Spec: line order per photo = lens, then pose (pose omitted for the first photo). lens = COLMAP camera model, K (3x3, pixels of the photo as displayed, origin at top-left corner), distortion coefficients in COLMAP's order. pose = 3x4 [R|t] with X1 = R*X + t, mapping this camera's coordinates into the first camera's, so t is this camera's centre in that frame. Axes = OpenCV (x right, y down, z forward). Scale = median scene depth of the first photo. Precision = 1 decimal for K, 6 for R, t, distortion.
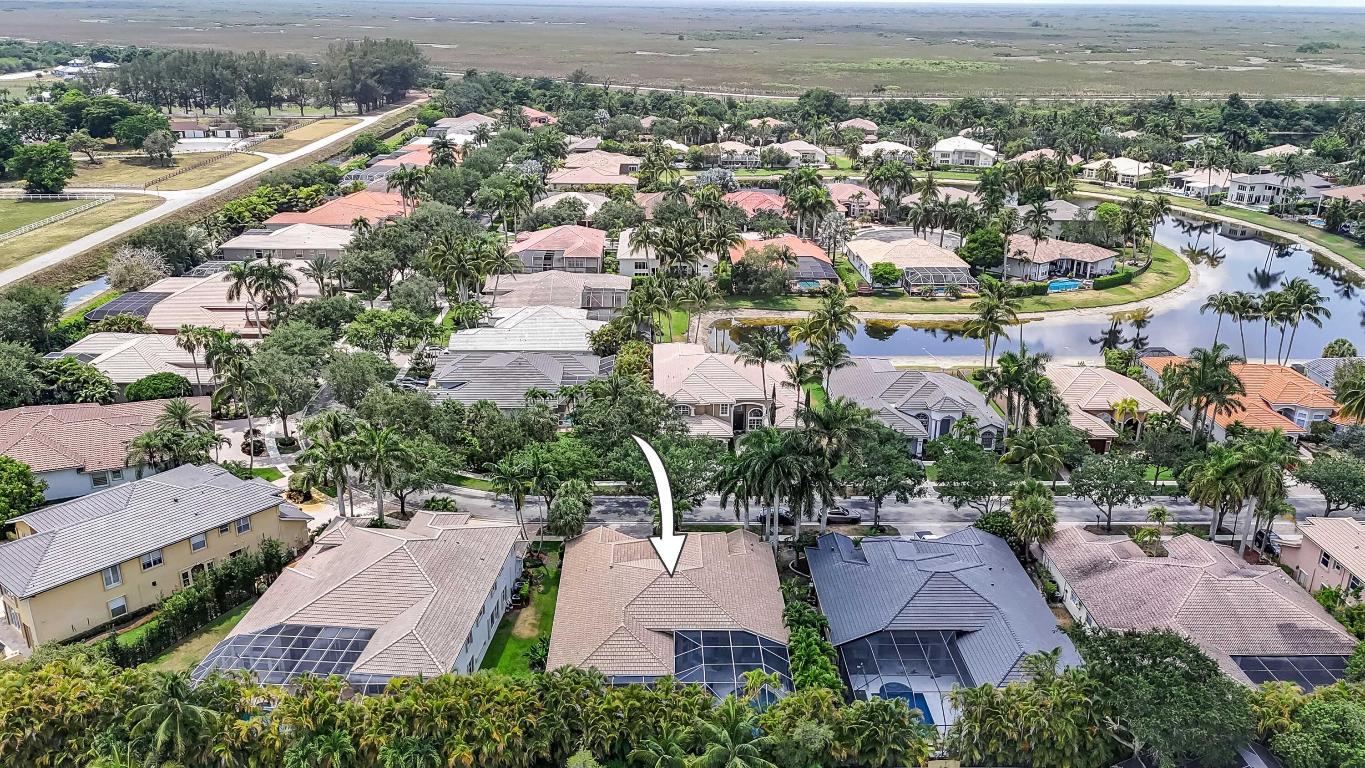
lens RADIAL K [[1041.1, 0, 685.5], [0, 1041.1, 387.6], [0, 0, 1]] dist [0.079995, -0.112034]
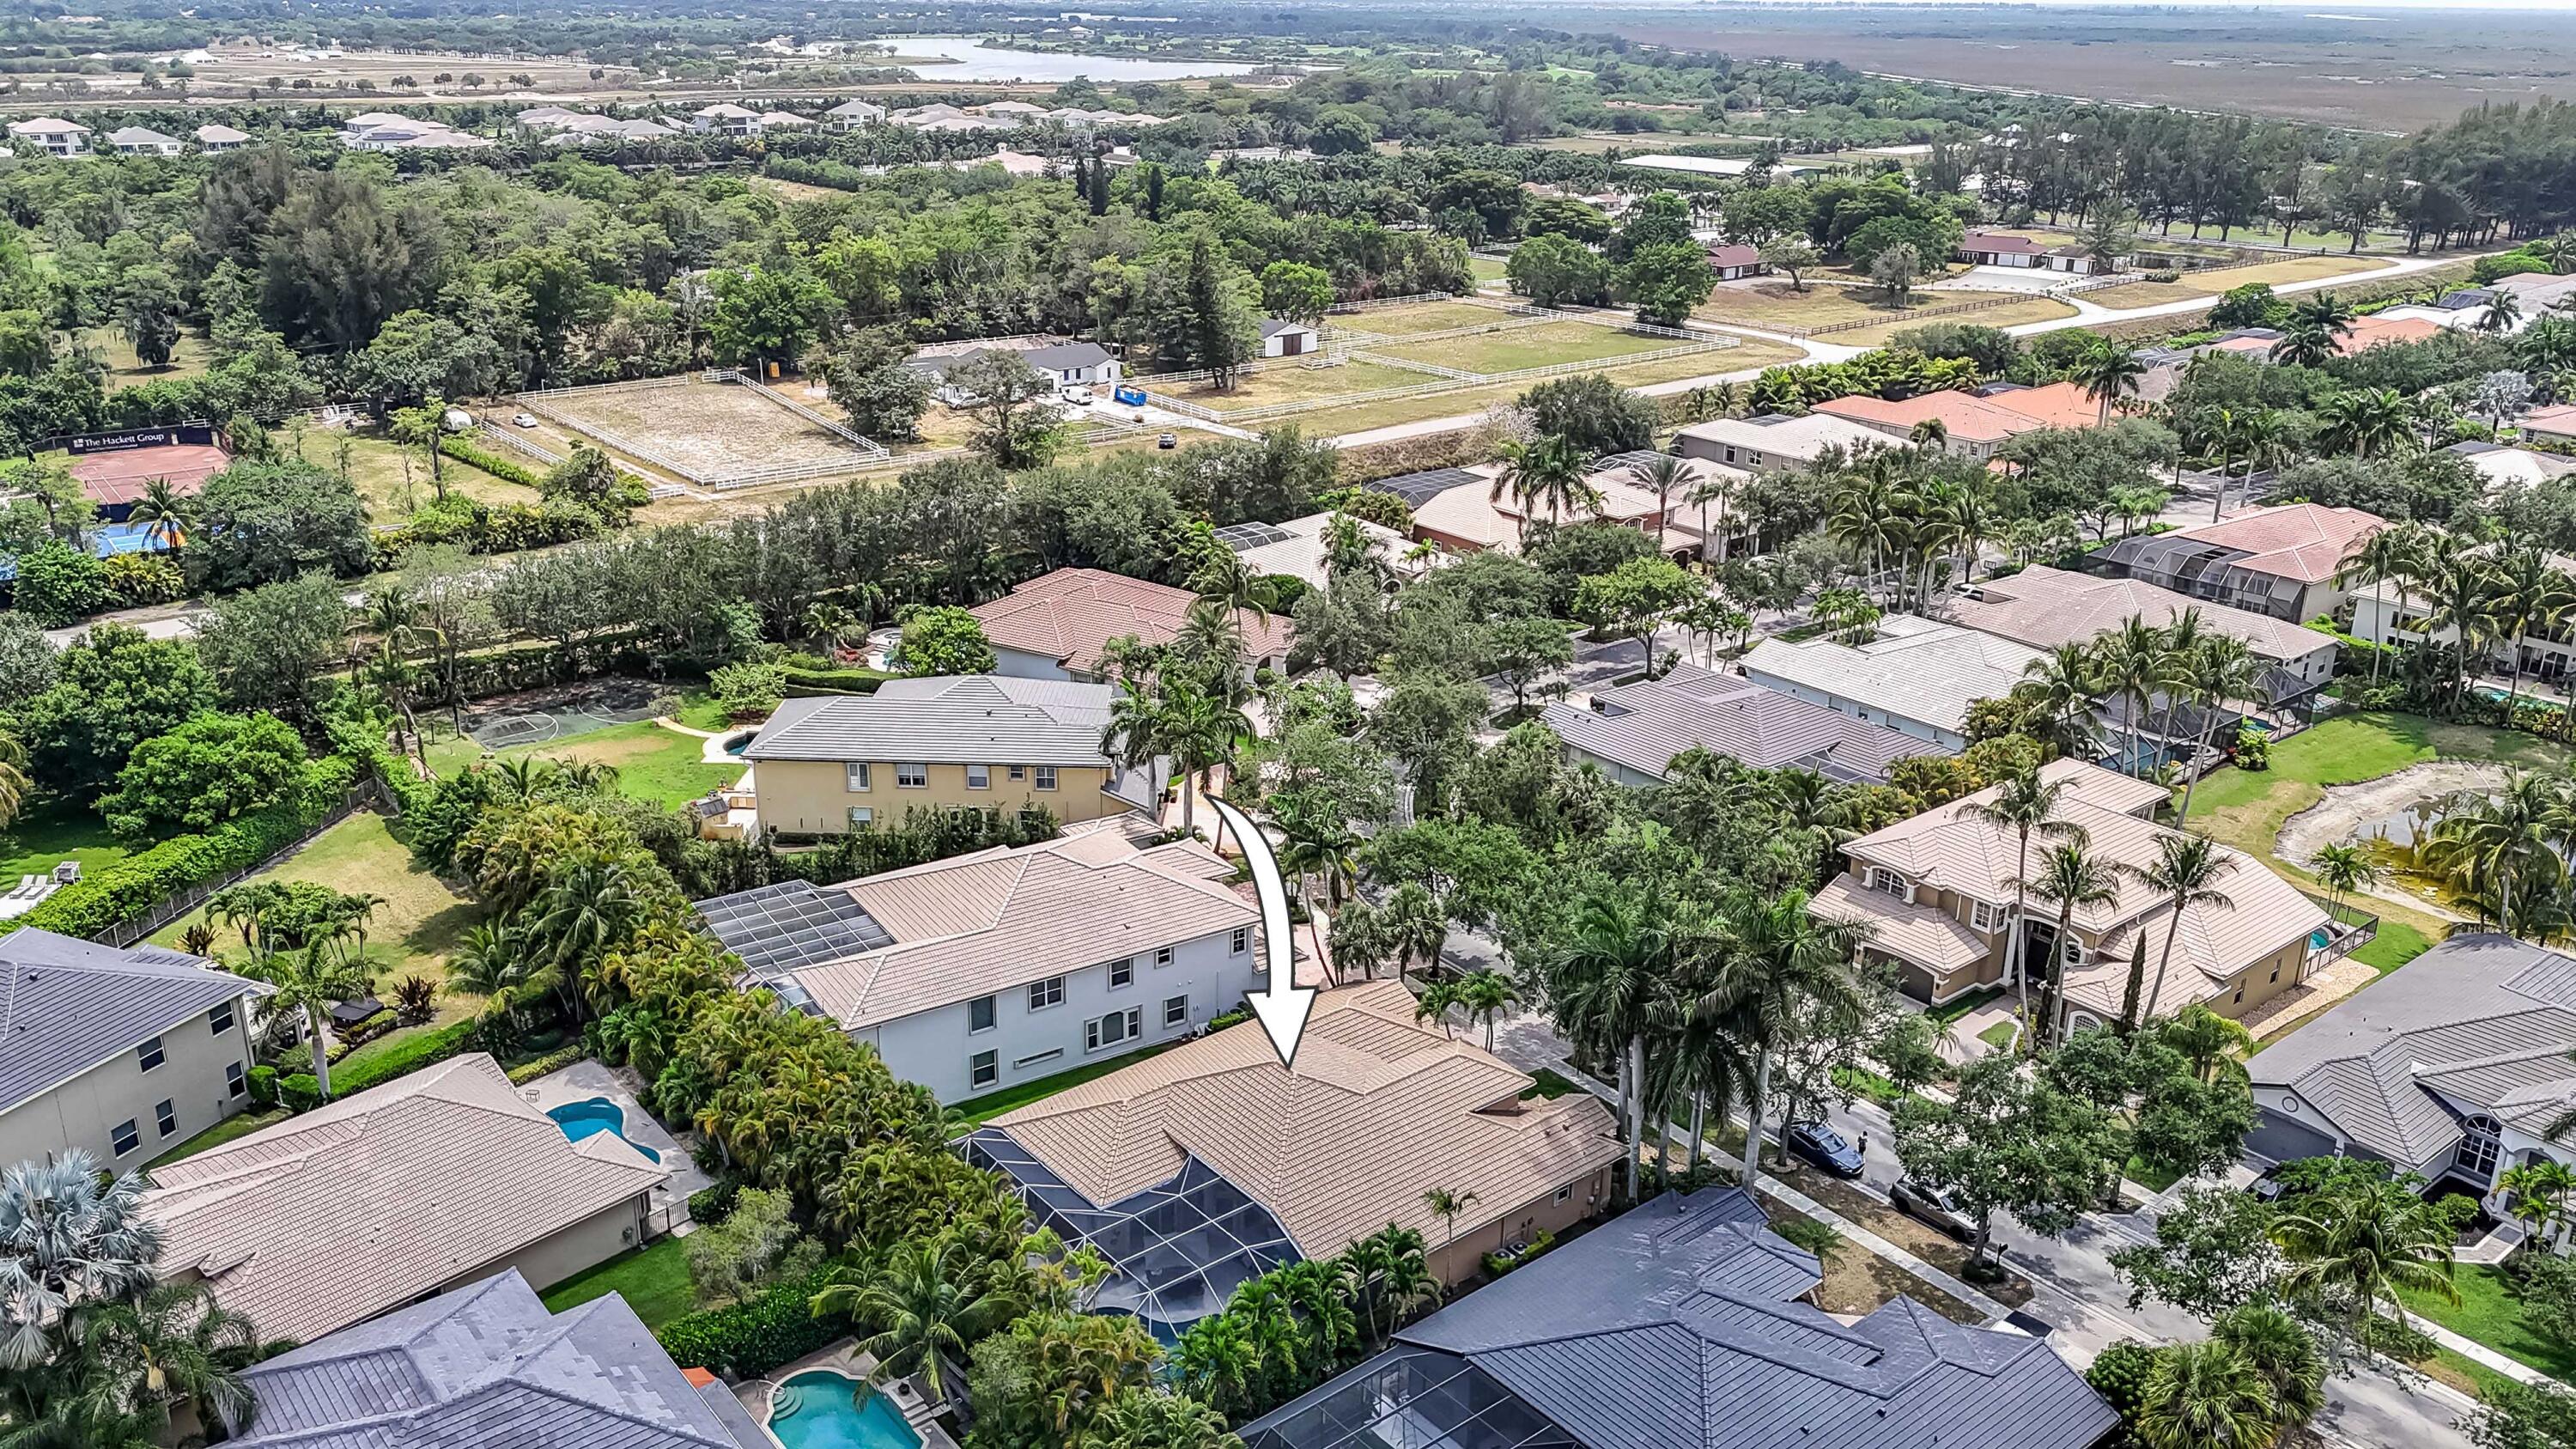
lens RADIAL K [[1965.1, 0, 1293.8], [0, 1965.1, 731.3], [0, 0, 1]] dist [0.079995, -0.112034]
pose [[0.630260, 0.267072, -0.729003, 0.247776], [-0.275000, 0.954890, 0.112075, -0.036622], [0.726049, 0.129839, 0.675274, 0.118182]]
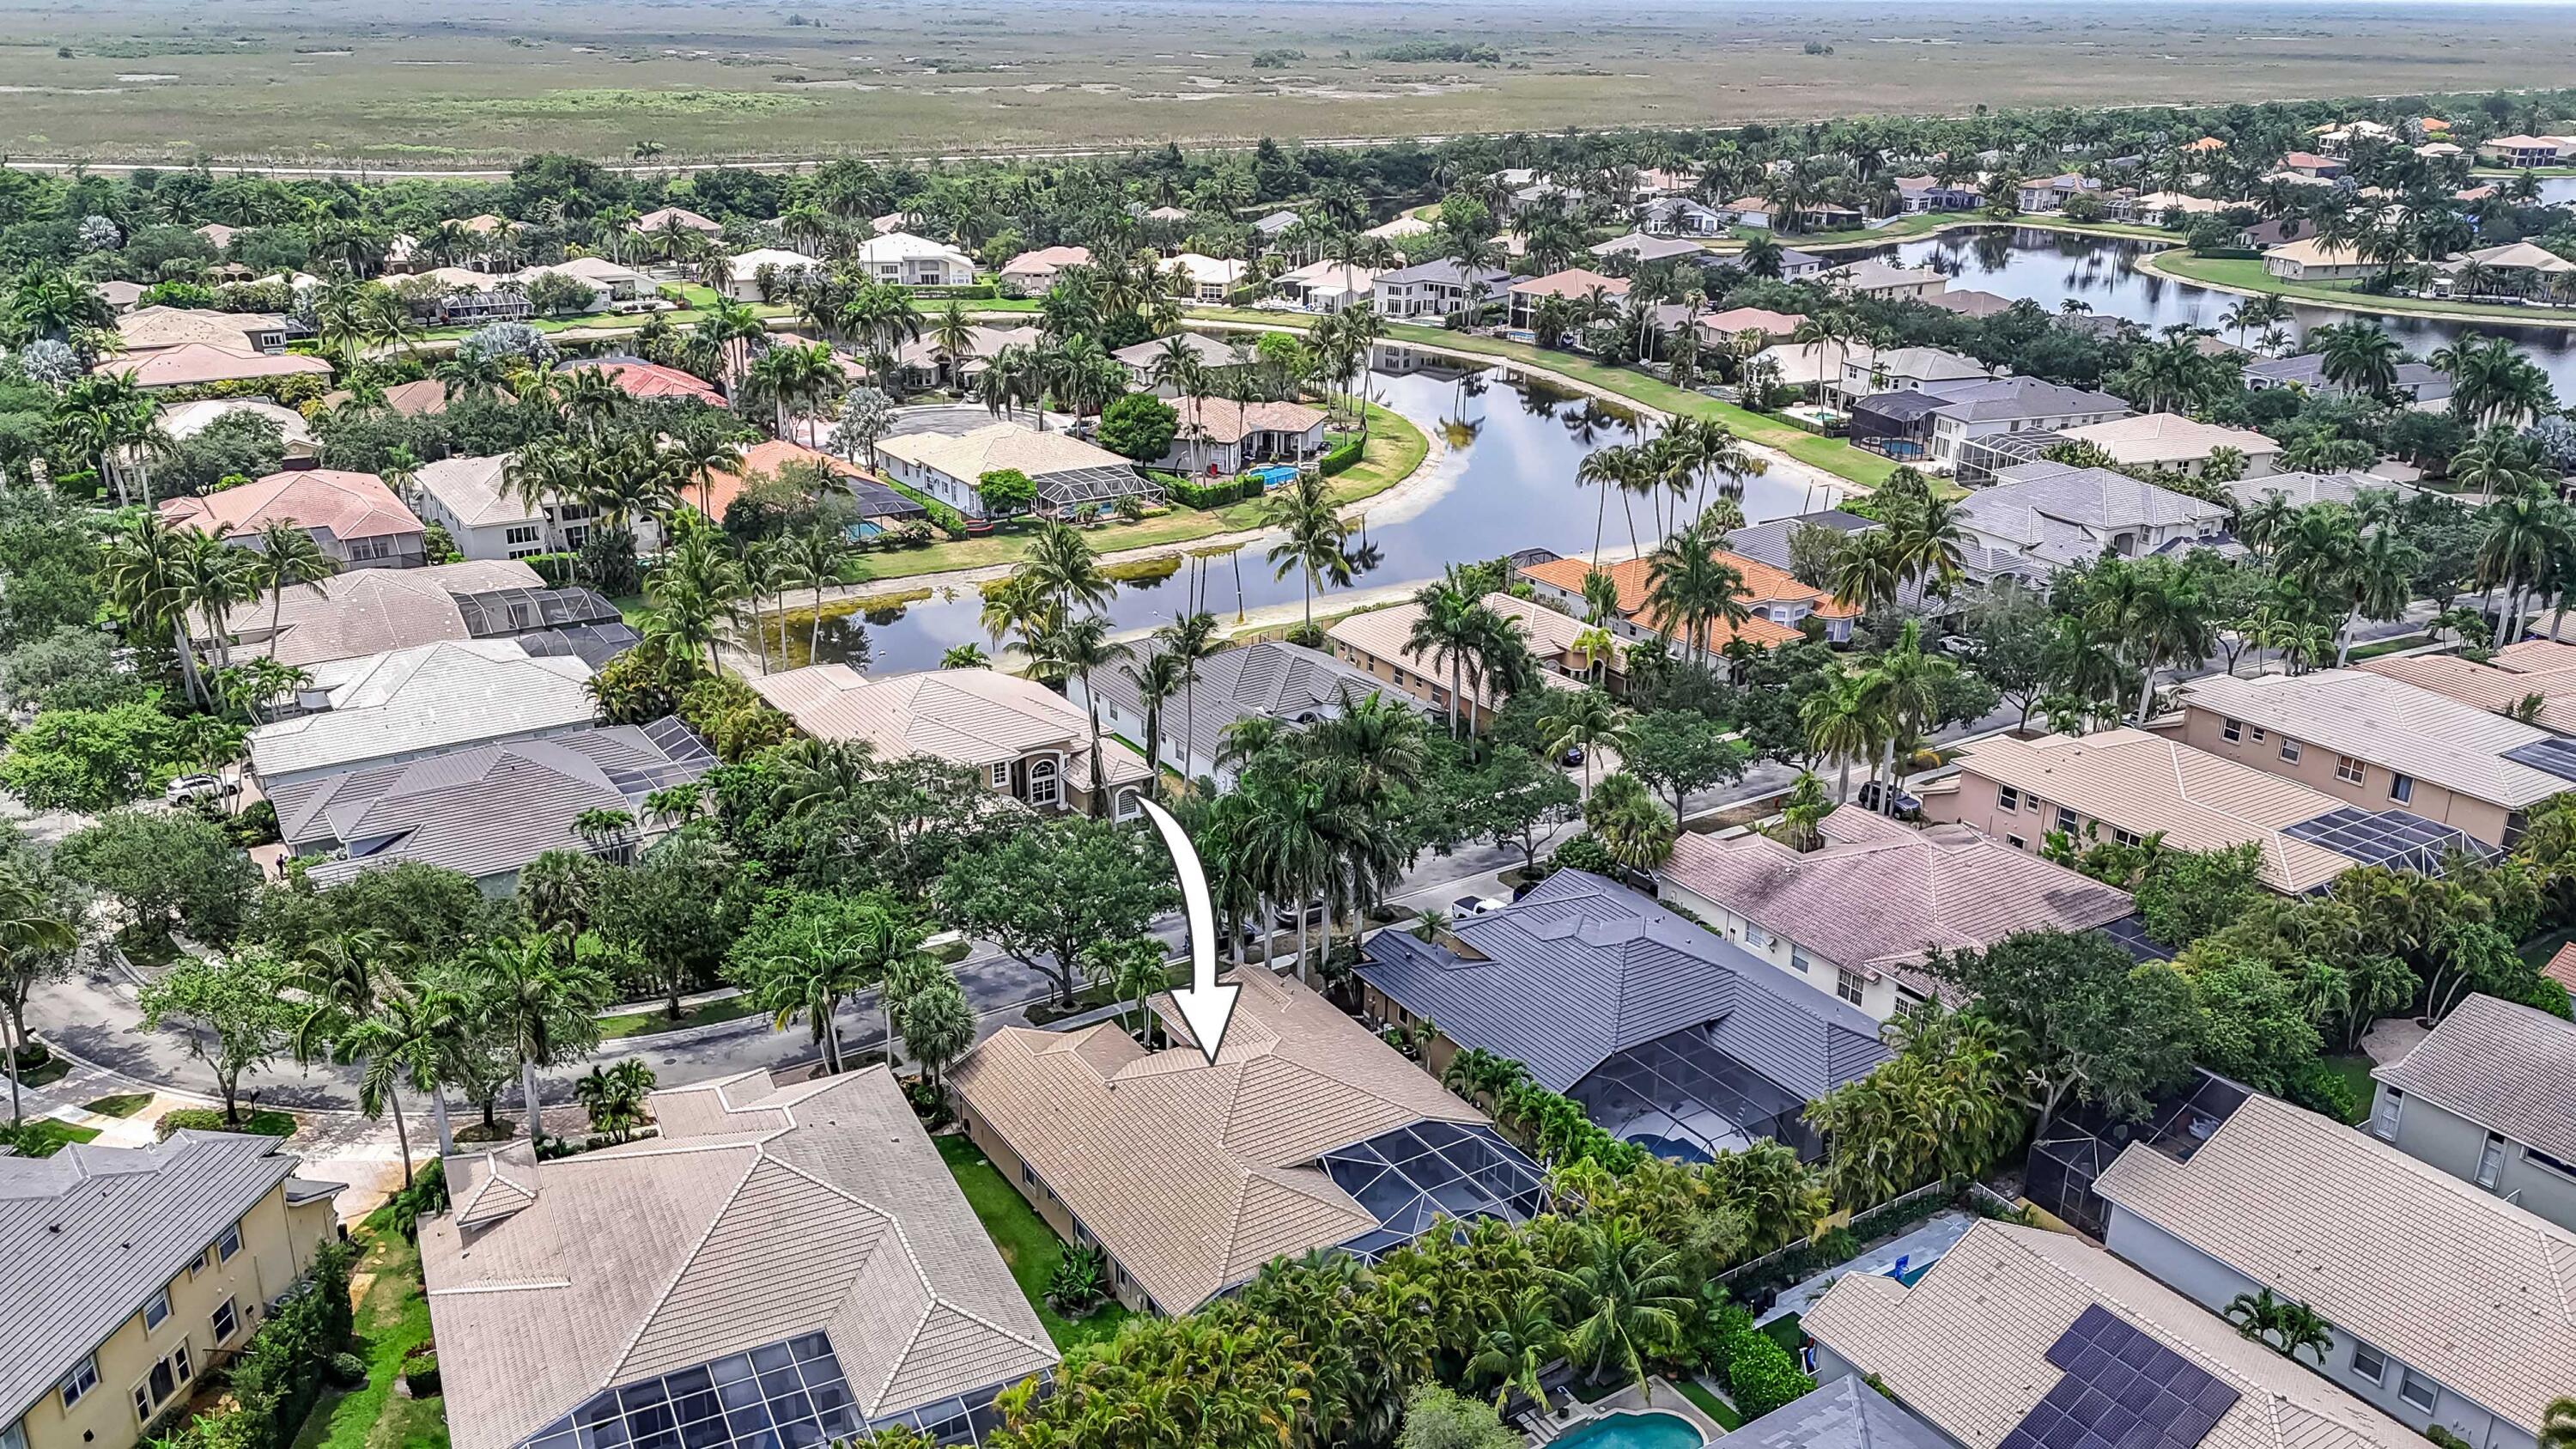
lens RADIAL K [[1965.1, 0, 1293.8], [0, 1965.1, 731.3], [0, 0, 1]] dist [0.079995, -0.112034]
pose [[0.852062, -0.184298, 0.489924, -0.176290], [0.178758, 0.982148, 0.058570, -0.017151], [-0.491972, 0.037673, 0.869796, 0.038300]]
